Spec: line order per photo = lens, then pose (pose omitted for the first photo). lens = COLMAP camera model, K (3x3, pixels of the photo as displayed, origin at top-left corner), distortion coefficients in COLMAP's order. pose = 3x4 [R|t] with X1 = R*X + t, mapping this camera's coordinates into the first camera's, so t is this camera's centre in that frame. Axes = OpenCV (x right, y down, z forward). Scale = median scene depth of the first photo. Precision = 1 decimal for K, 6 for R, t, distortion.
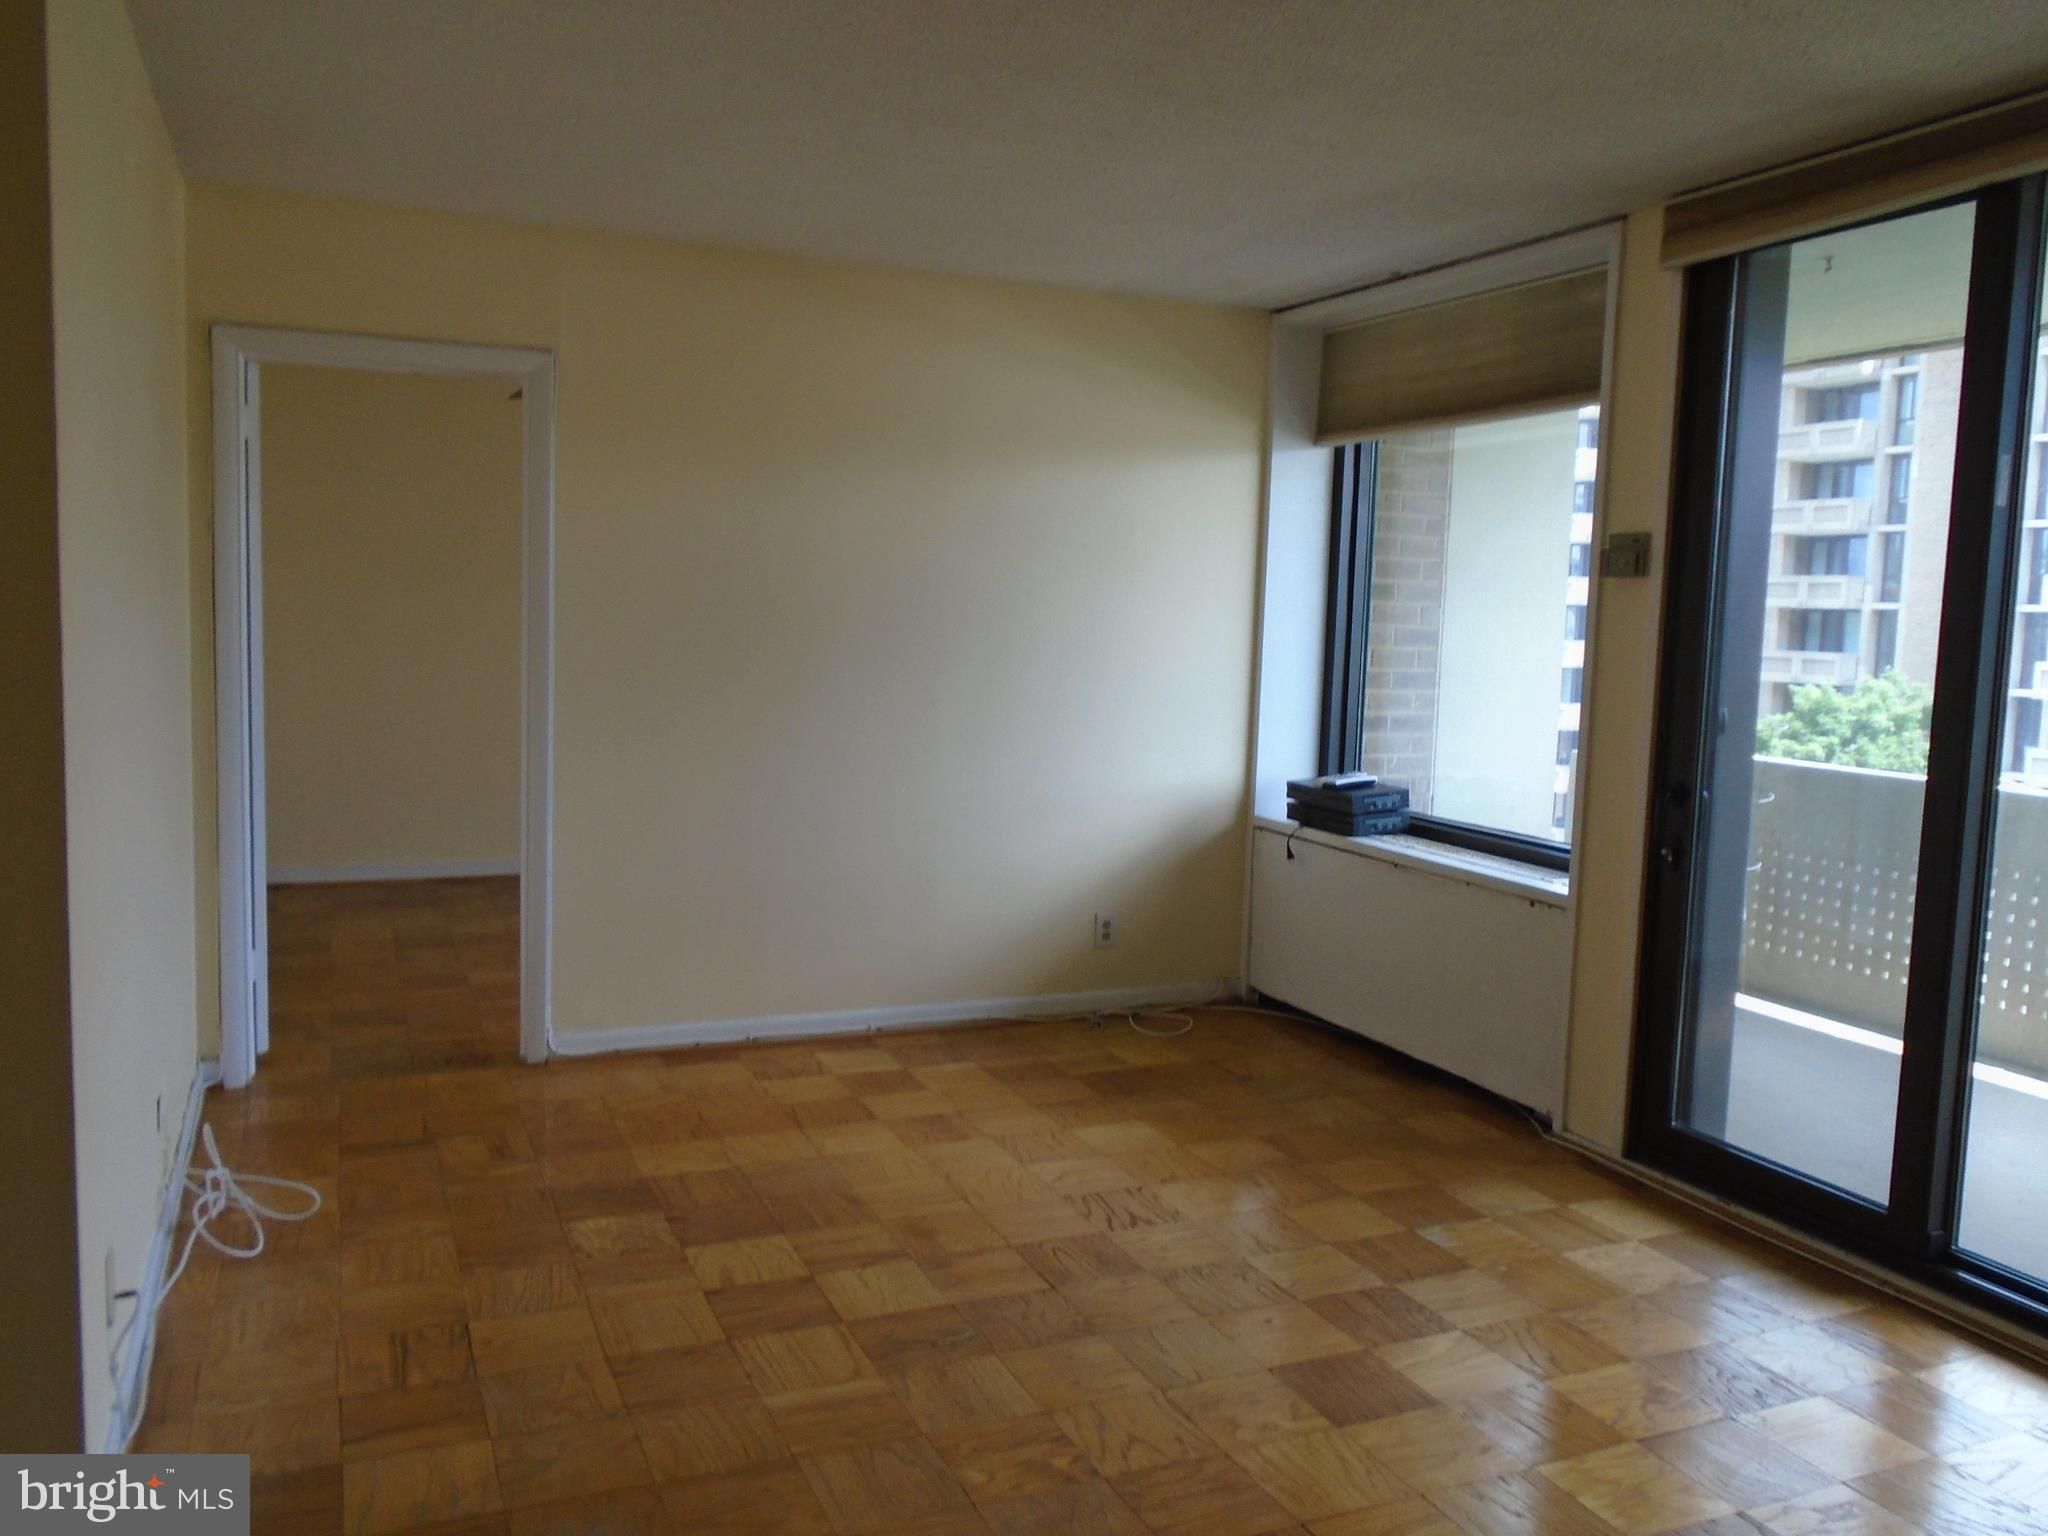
lens RADIAL K [[1587.6, 0, 1031.9], [0, 1587.6, 772.6], [0, 0, 1]] dist [-0.009130, 0.011005]
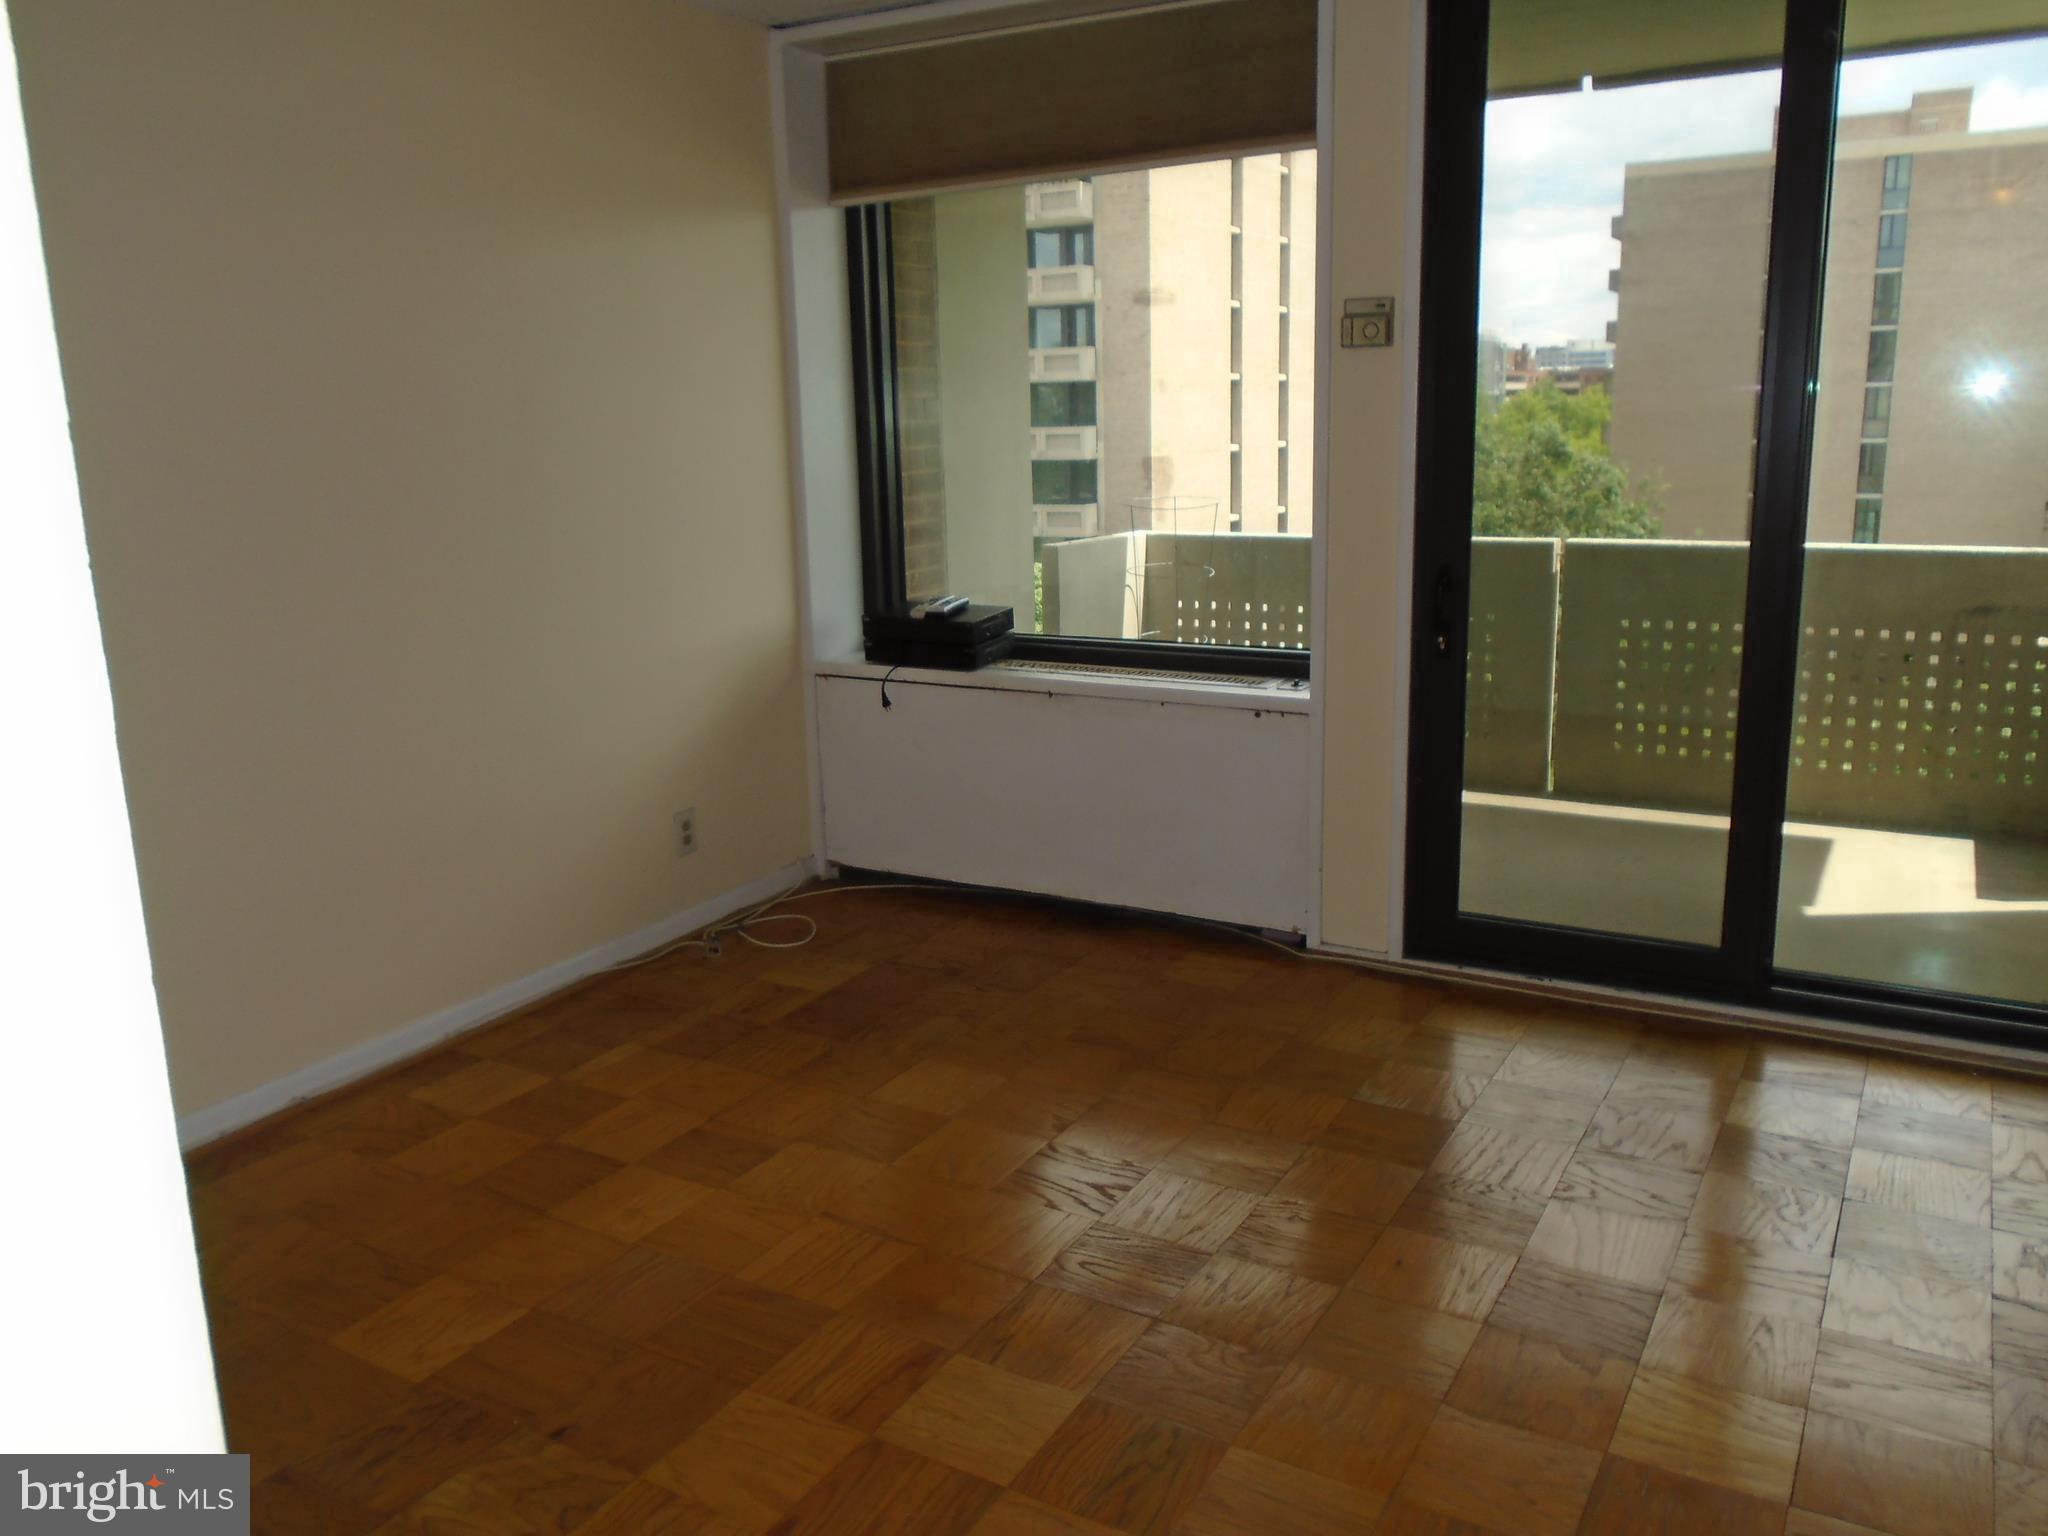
lens RADIAL K [[1587.6, 0, 1010.6], [0, 1587.6, 750.3], [0, 0, 1]] dist [-0.009130, 0.011005]
pose [[0.814582, -0.175014, 0.553016, -0.305231], [0.113338, 0.983042, 0.144159, -0.044563], [-0.568868, -0.054752, 0.820604, 0.316564]]
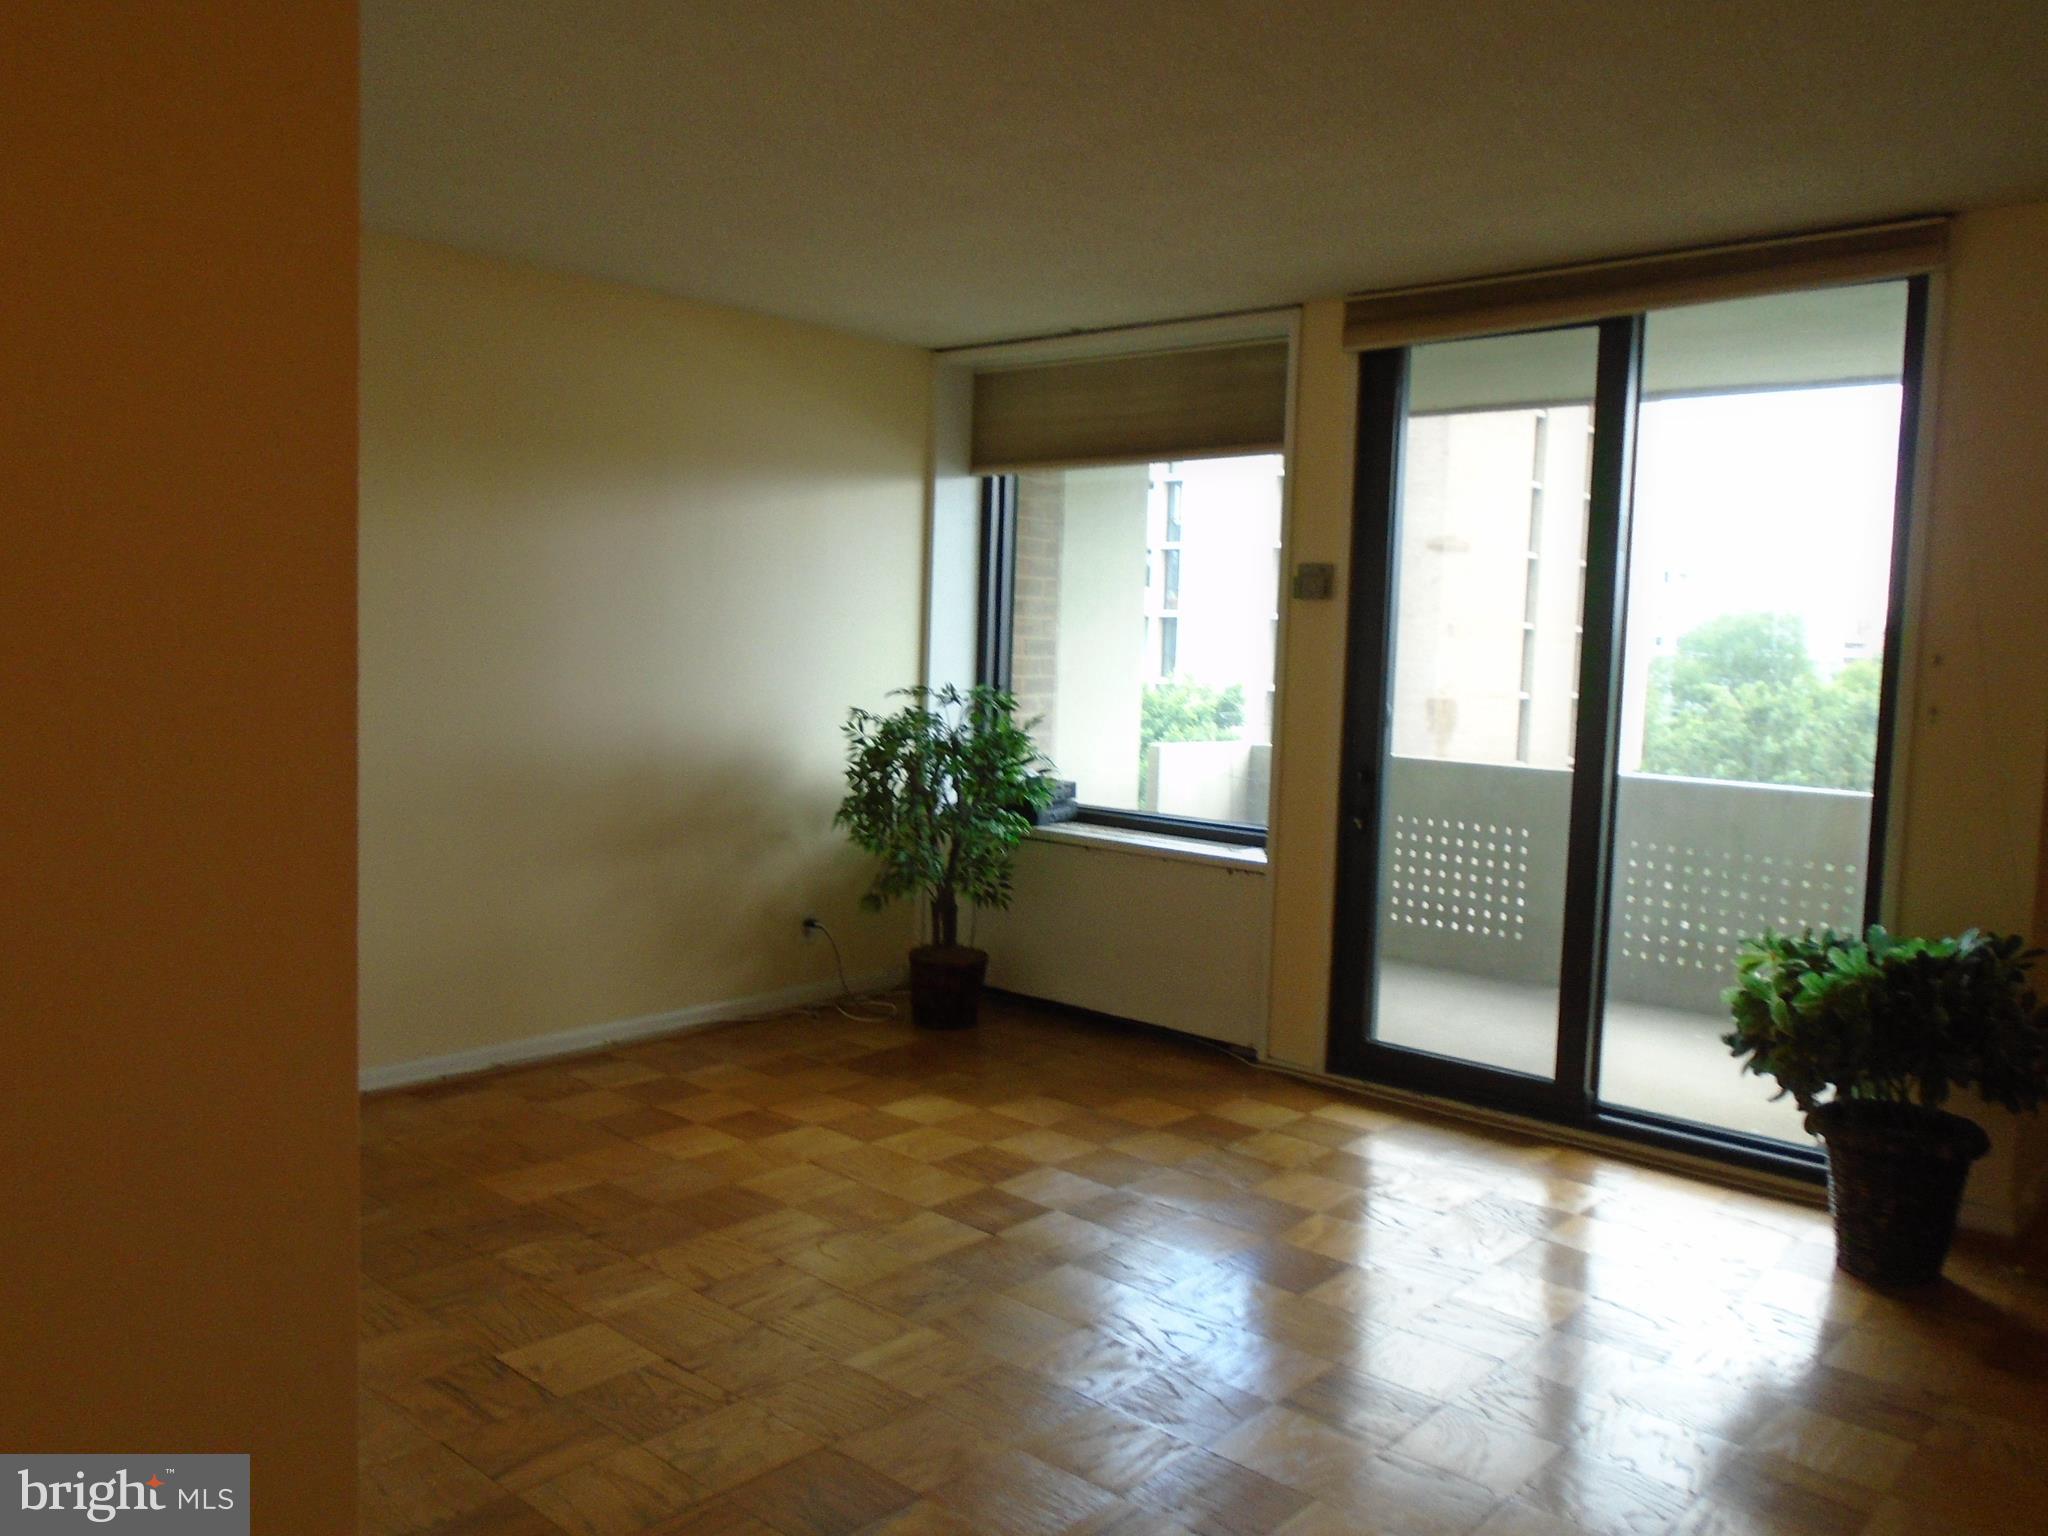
lens RADIAL K [[1587.6, 0, 1027.2], [0, 1587.6, 777.8], [0, 0, 1]] dist [-0.009130, 0.011005]
pose [[0.909404, -0.039056, 0.414075, -0.305495], [0.038824, 0.999206, 0.008980, -0.004841], [-0.414097, 0.007909, 0.910198, -0.022284]]
